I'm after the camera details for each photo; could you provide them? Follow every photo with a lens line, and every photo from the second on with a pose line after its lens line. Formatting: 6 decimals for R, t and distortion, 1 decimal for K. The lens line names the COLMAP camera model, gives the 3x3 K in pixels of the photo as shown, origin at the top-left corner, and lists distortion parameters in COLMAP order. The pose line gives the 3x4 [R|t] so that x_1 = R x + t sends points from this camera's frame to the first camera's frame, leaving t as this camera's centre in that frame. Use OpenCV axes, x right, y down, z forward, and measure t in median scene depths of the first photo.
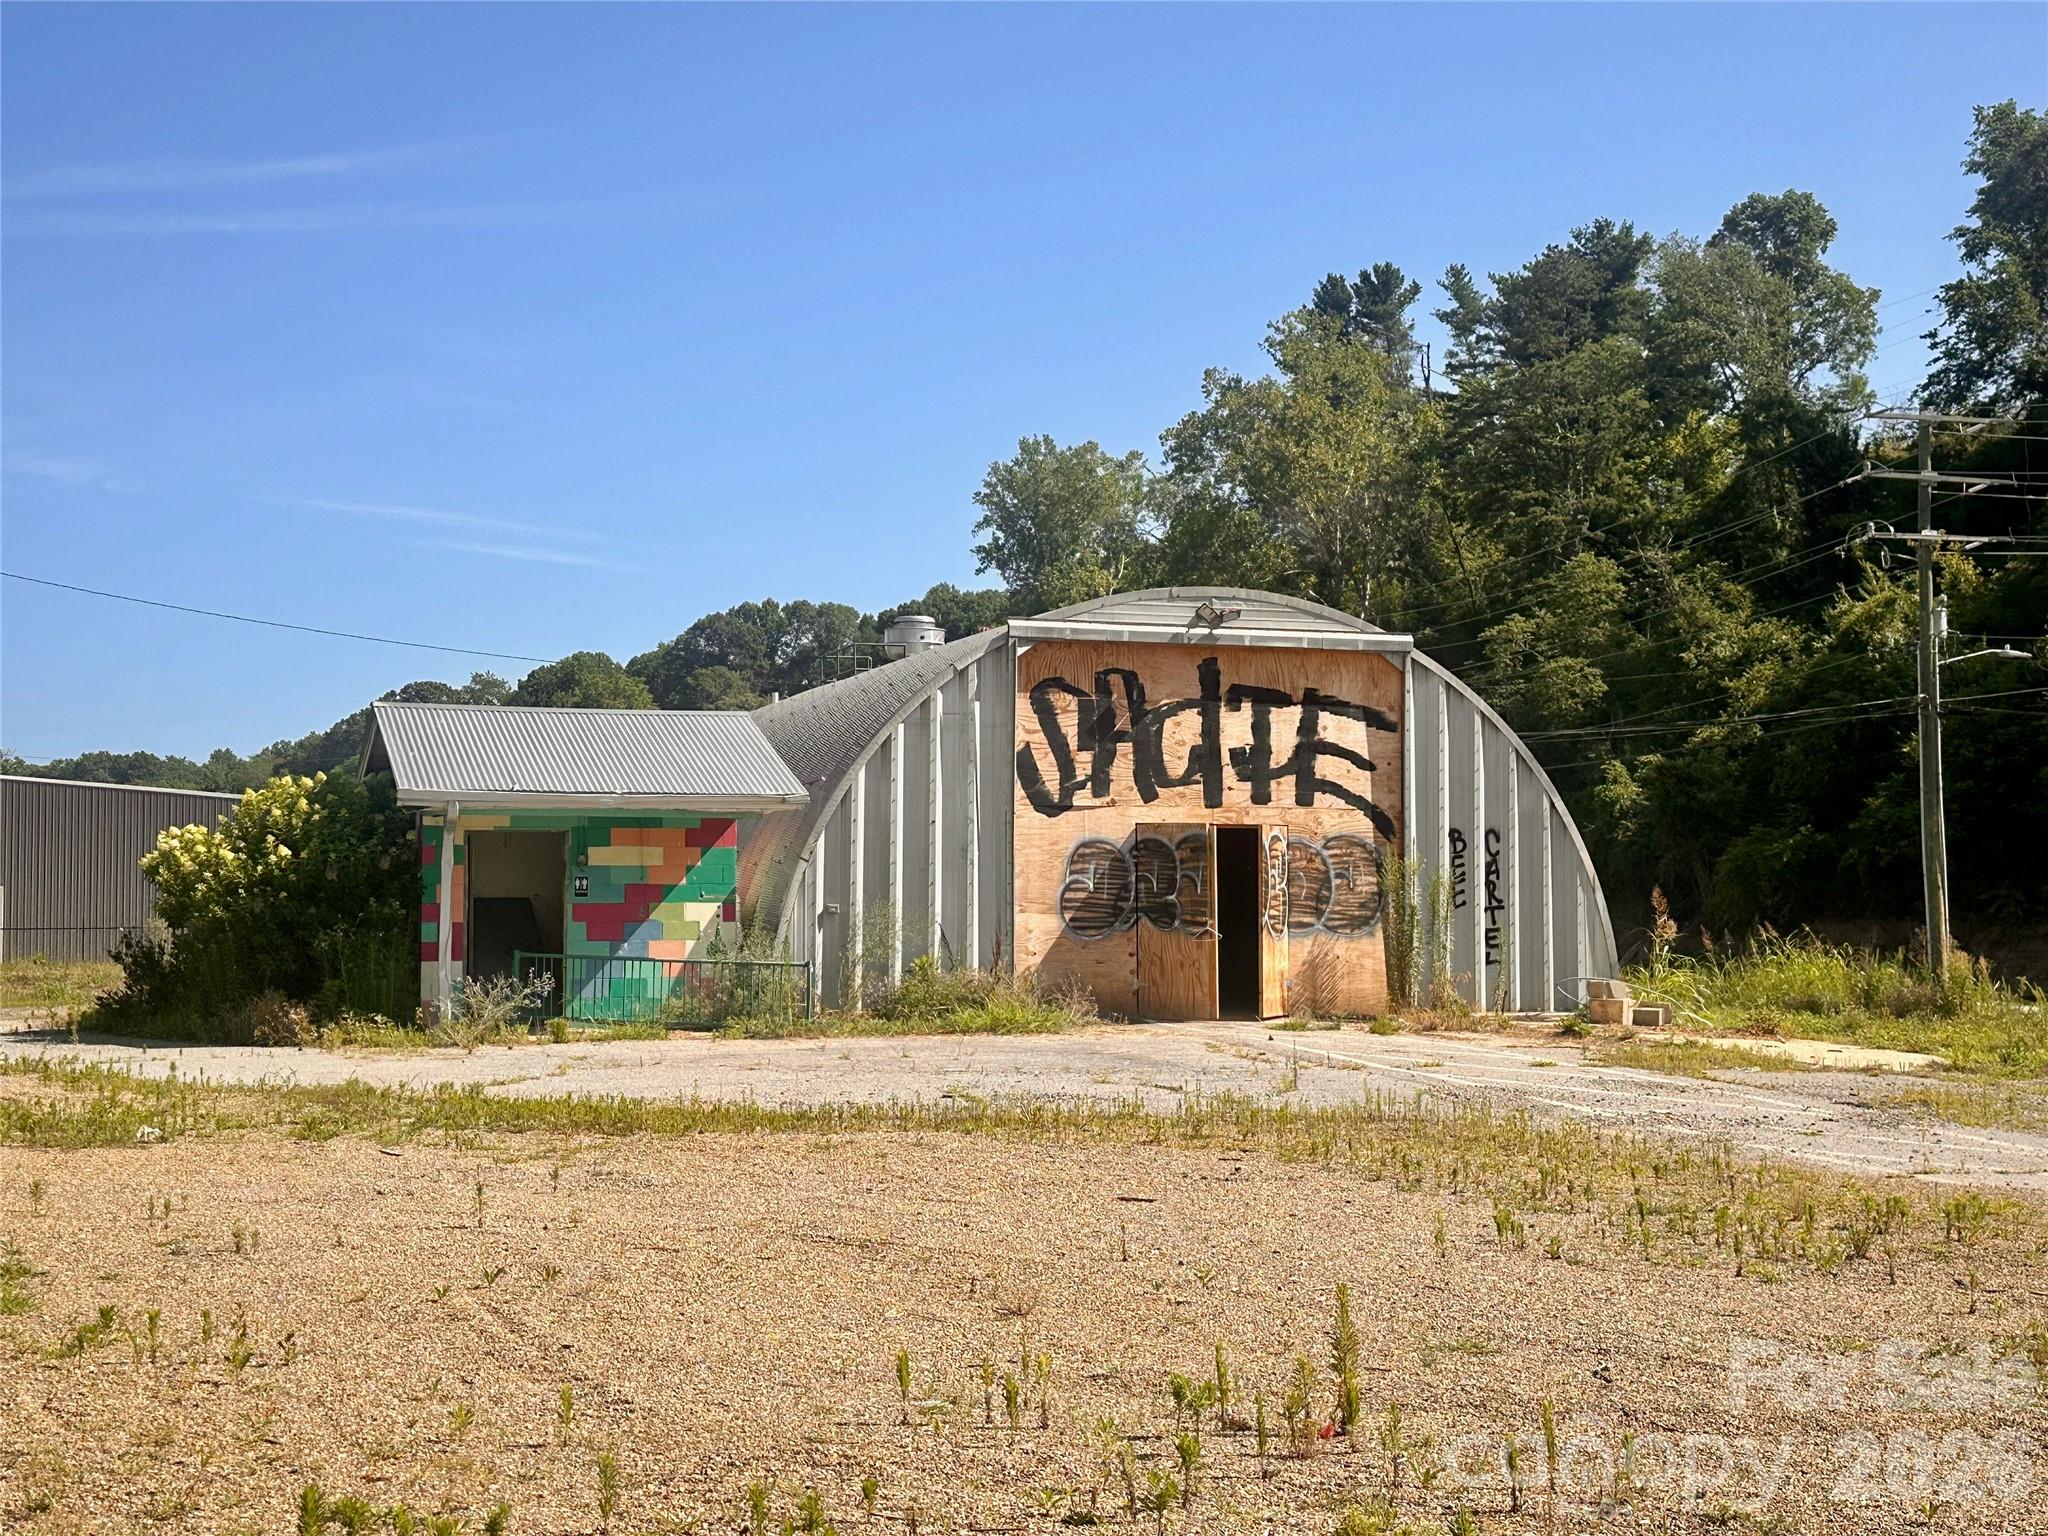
lens RADIAL K [[2648.9, 0, 1014.4], [0, 2648.9, 778.9], [0, 0, 1]] dist [0.348220, 0.000000]
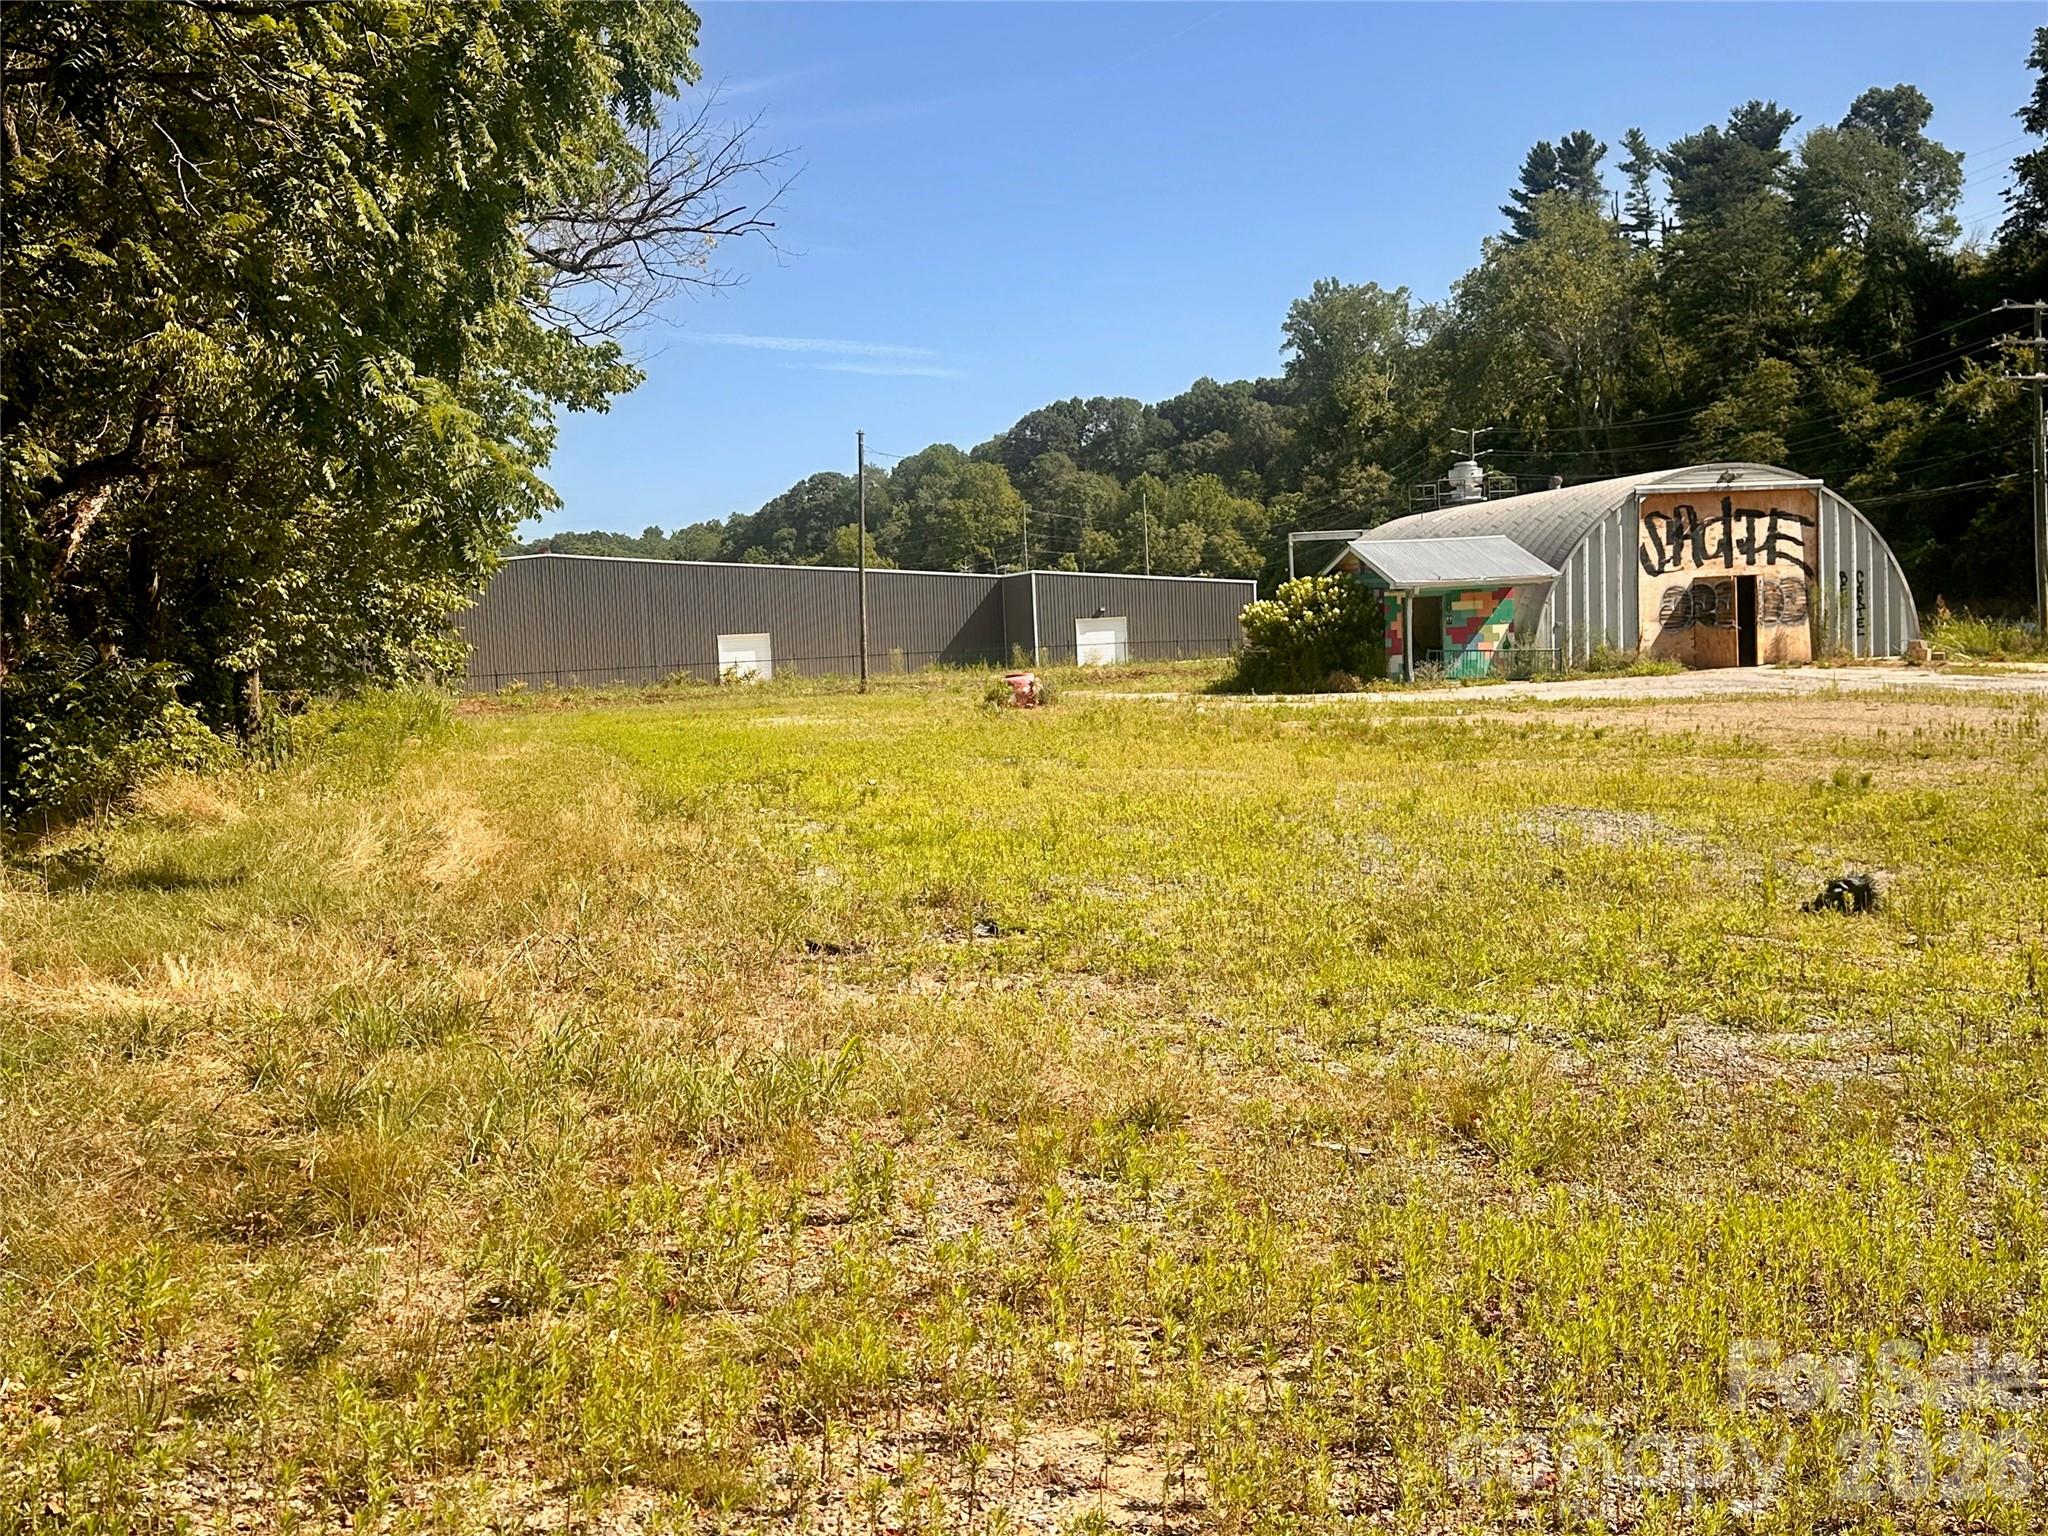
lens RADIAL K [[2060.2, 0, 1029.0], [0, 2060.2, 776.9], [0, 0, 1]] dist [0.091925, 0.000000]
pose [[0.994523, -0.038064, -0.097344, -0.091431], [0.049609, 0.991645, 0.119079, -0.013989], [0.091998, -0.123256, 0.988101, -0.201345]]
